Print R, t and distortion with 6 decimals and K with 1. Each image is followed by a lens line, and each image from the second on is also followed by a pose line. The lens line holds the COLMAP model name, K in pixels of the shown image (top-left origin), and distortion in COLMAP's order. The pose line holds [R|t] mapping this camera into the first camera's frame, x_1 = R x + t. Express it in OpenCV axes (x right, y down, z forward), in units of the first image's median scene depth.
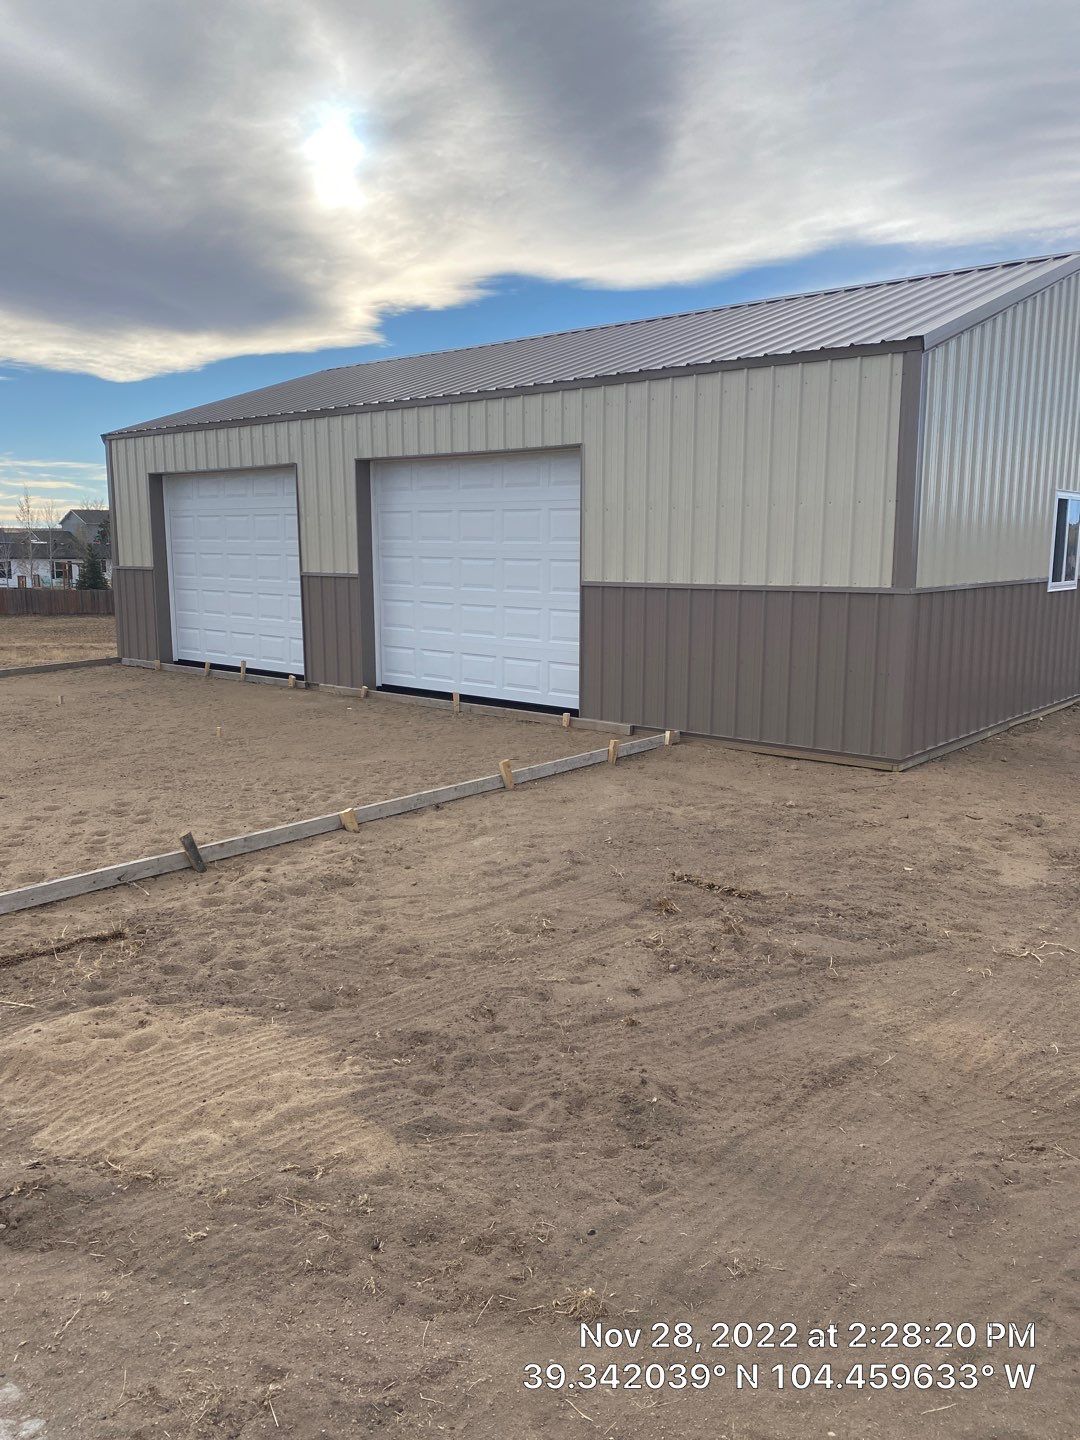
lens RADIAL K [[1095.5, 0, 557.3], [0, 1095.5, 673.6], [0, 0, 1]] dist [0.045018, -0.066249]
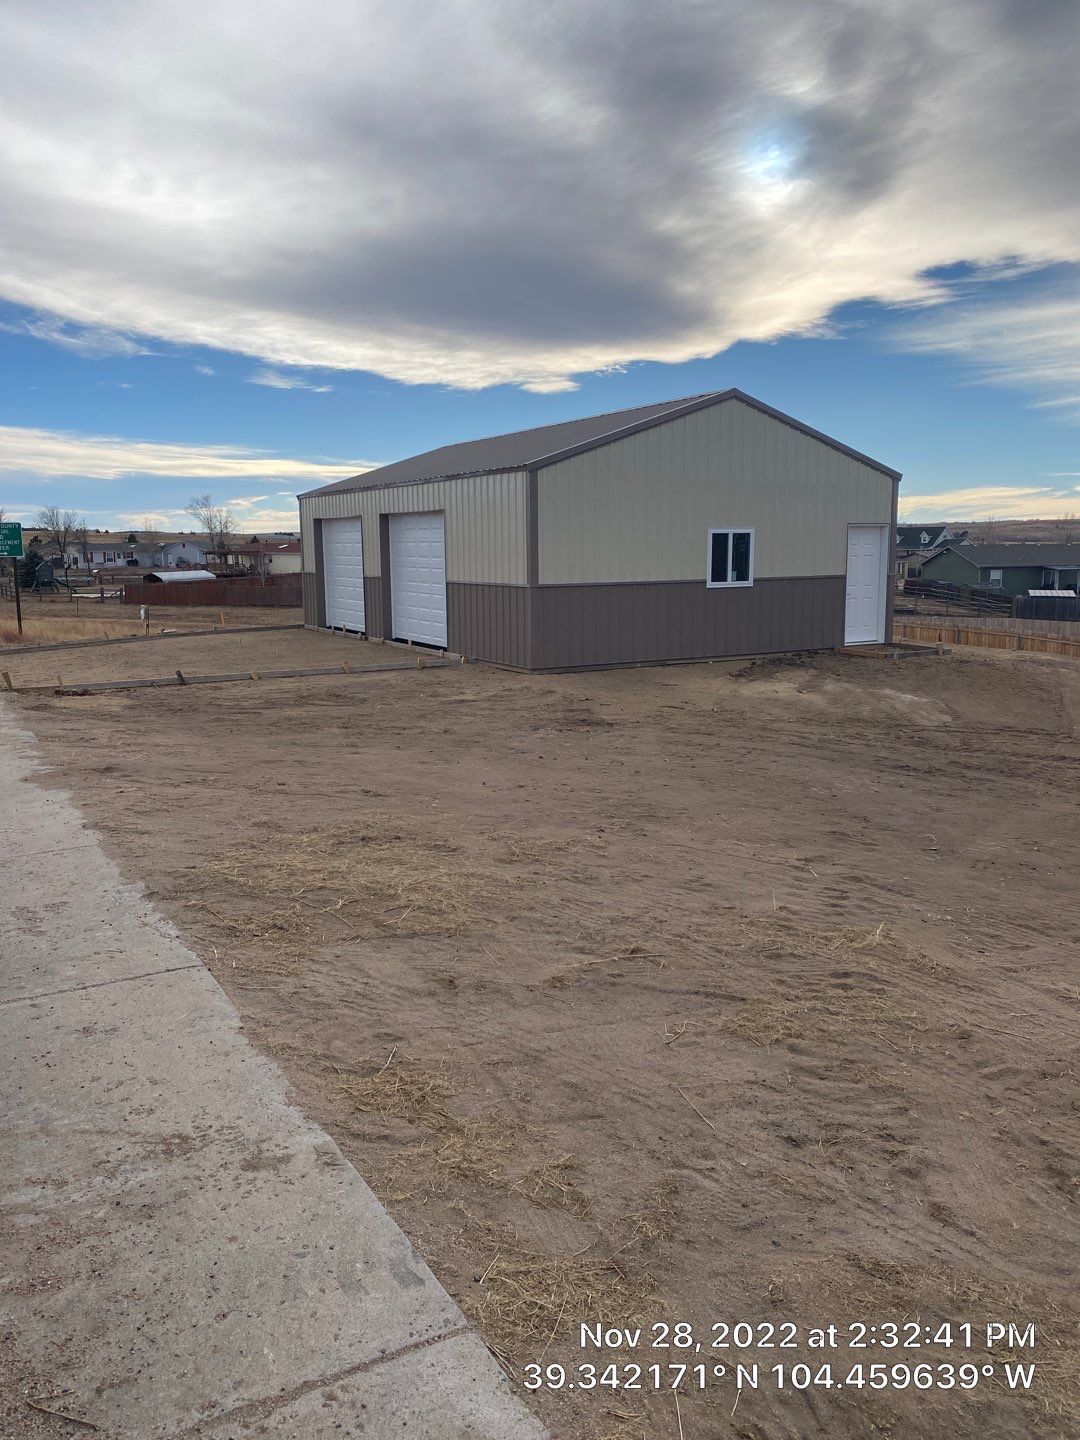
lens RADIAL K [[1091.7, 0, 540.0], [0, 1091.7, 720.0], [0, 0, 1]] dist [0.055734, -0.178173]
pose [[0.932304, 0.047975, -0.358479, 6.052522], [-0.033279, 0.998338, 0.047059, 0.446904], [0.360141, -0.031944, 0.932351, -5.116354]]
